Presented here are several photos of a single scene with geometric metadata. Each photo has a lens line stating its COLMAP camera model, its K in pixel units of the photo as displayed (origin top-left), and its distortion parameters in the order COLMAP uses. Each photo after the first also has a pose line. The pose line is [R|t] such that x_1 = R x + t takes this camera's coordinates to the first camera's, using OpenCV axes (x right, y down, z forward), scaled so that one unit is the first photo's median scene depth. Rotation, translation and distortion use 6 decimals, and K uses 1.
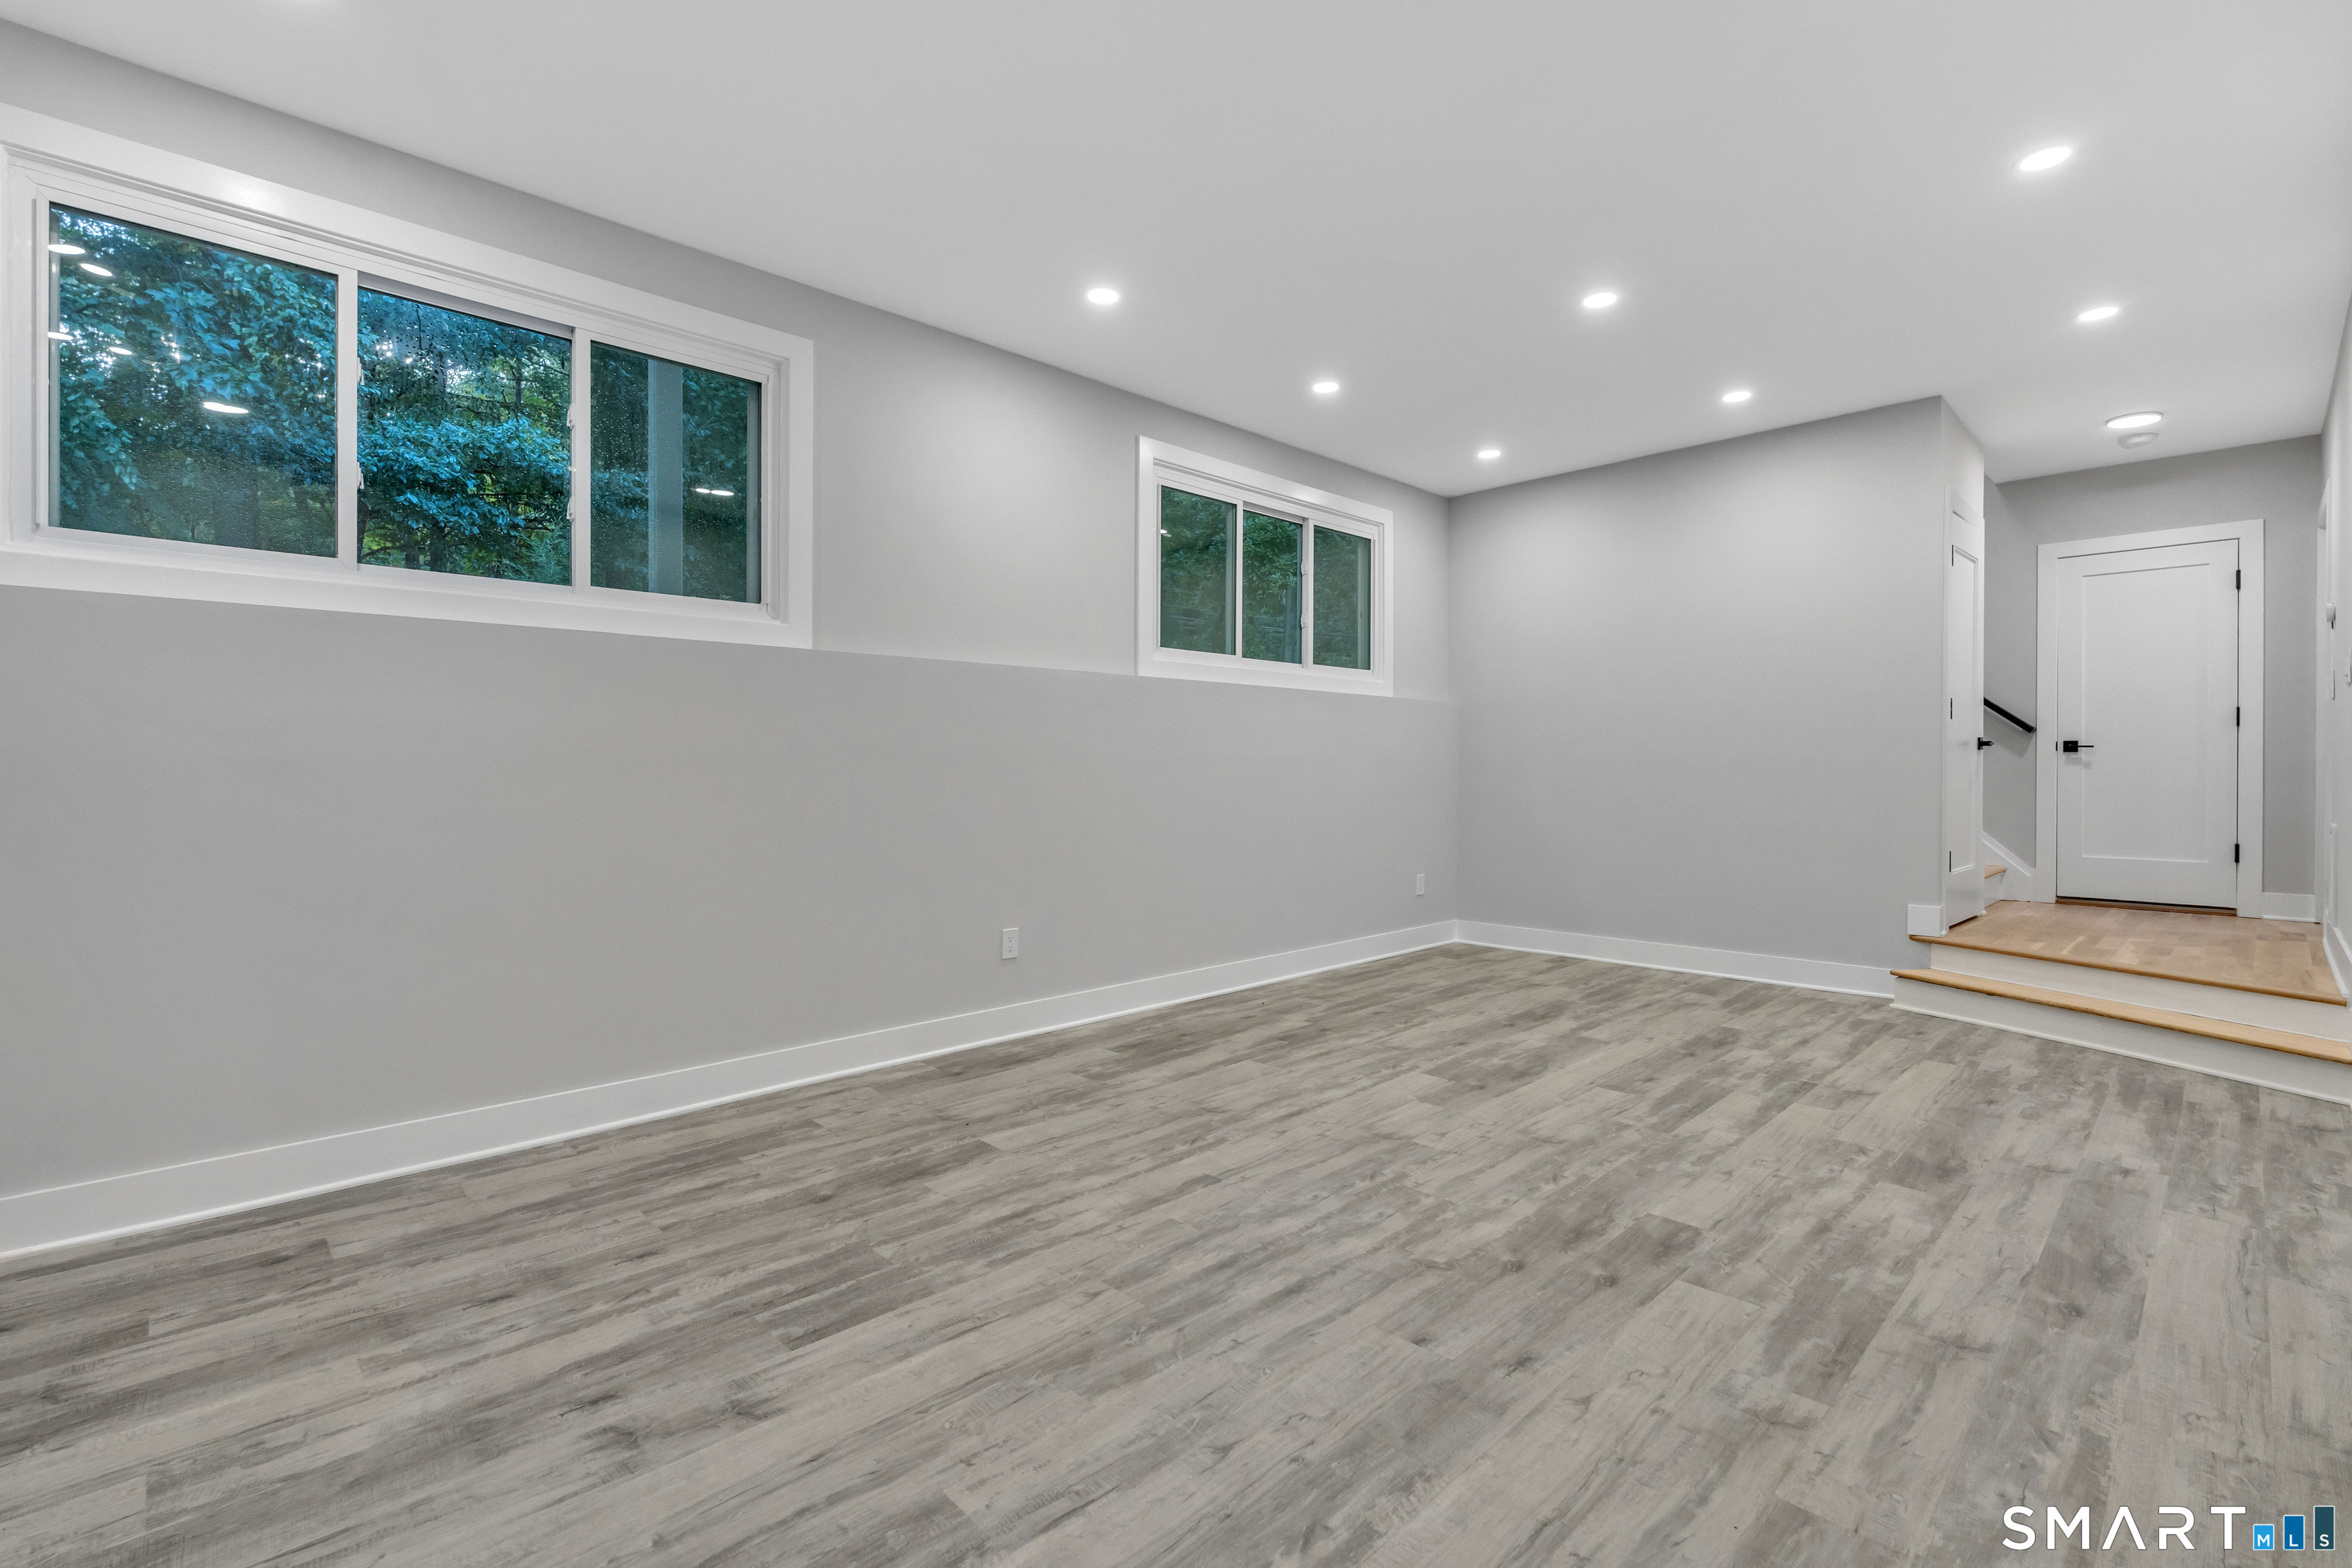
lens RADIAL K [[1031.9, 0, 1181.0], [0, 1031.9, 779.8], [0, 0, 1]] dist [-0.005752, 0.000033]
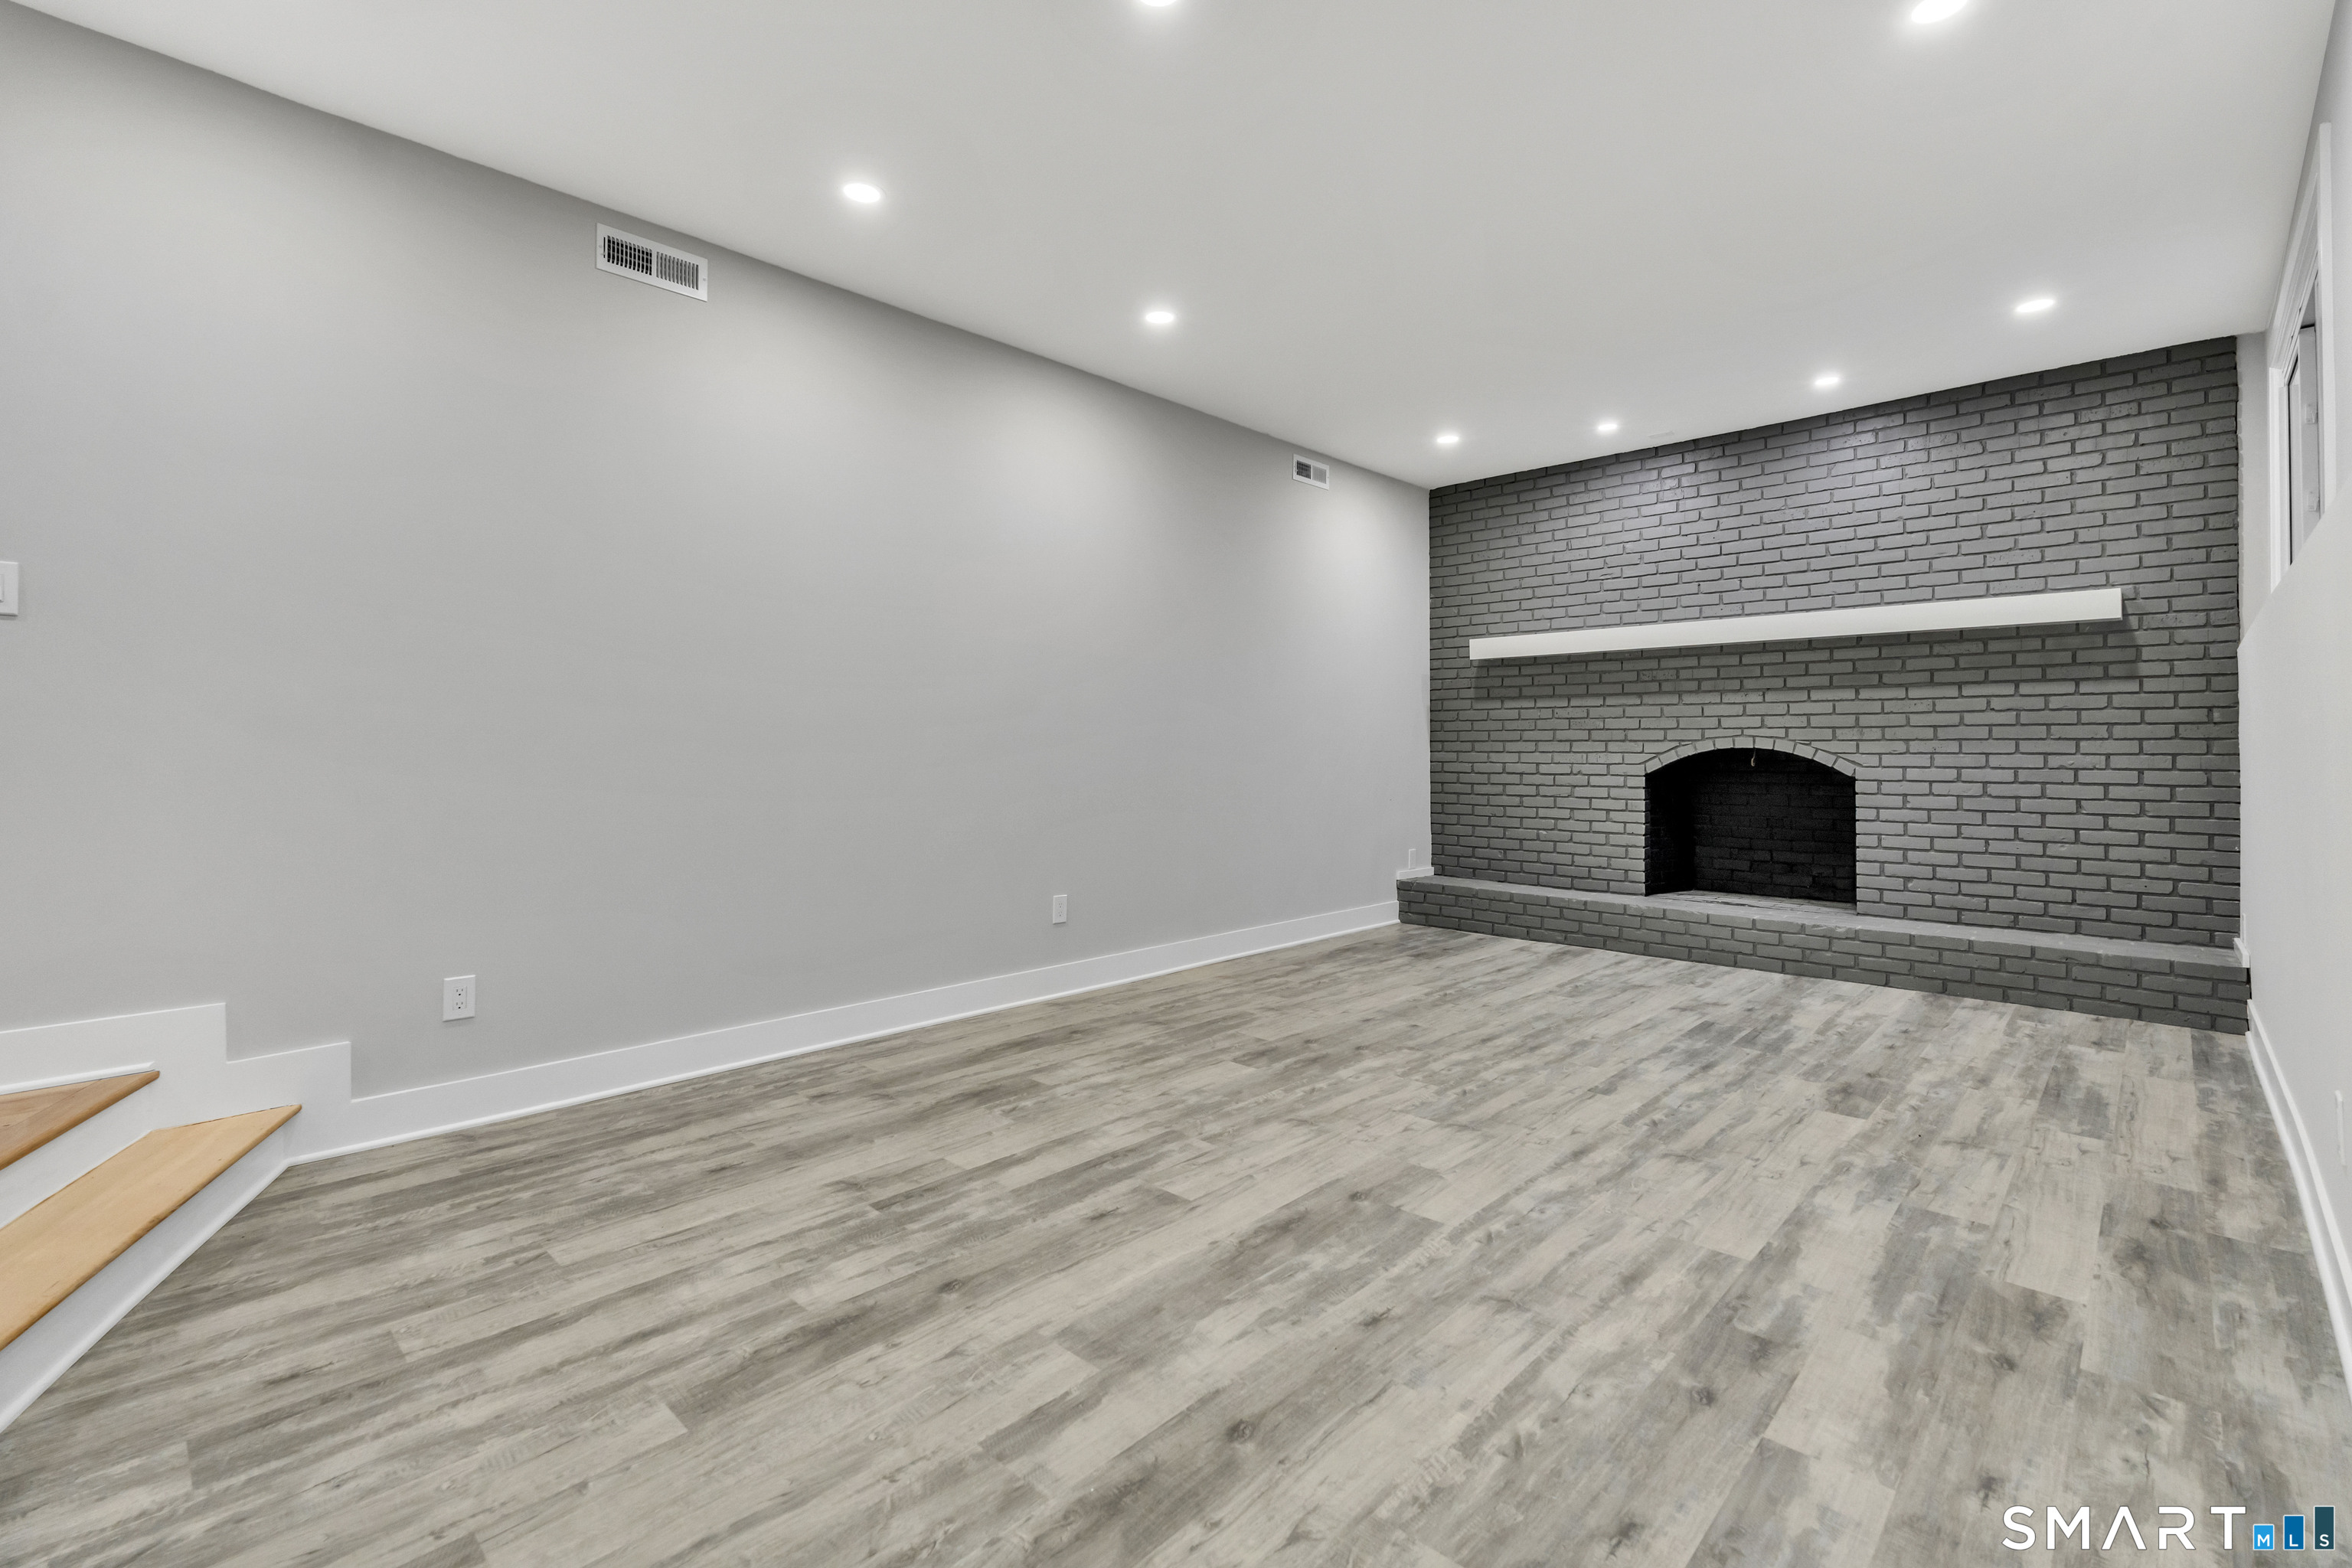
lens RADIAL K [[1031.9, 0, 1181.0], [0, 1031.9, 779.8], [0, 0, 1]] dist [-0.005752, 0.000033]
pose [[-0.999037, 0.001213, -0.043868, 0.488370], [-0.000641, 0.999107, 0.042240, -0.020005], [0.043880, 0.042227, -0.998144, 1.869125]]
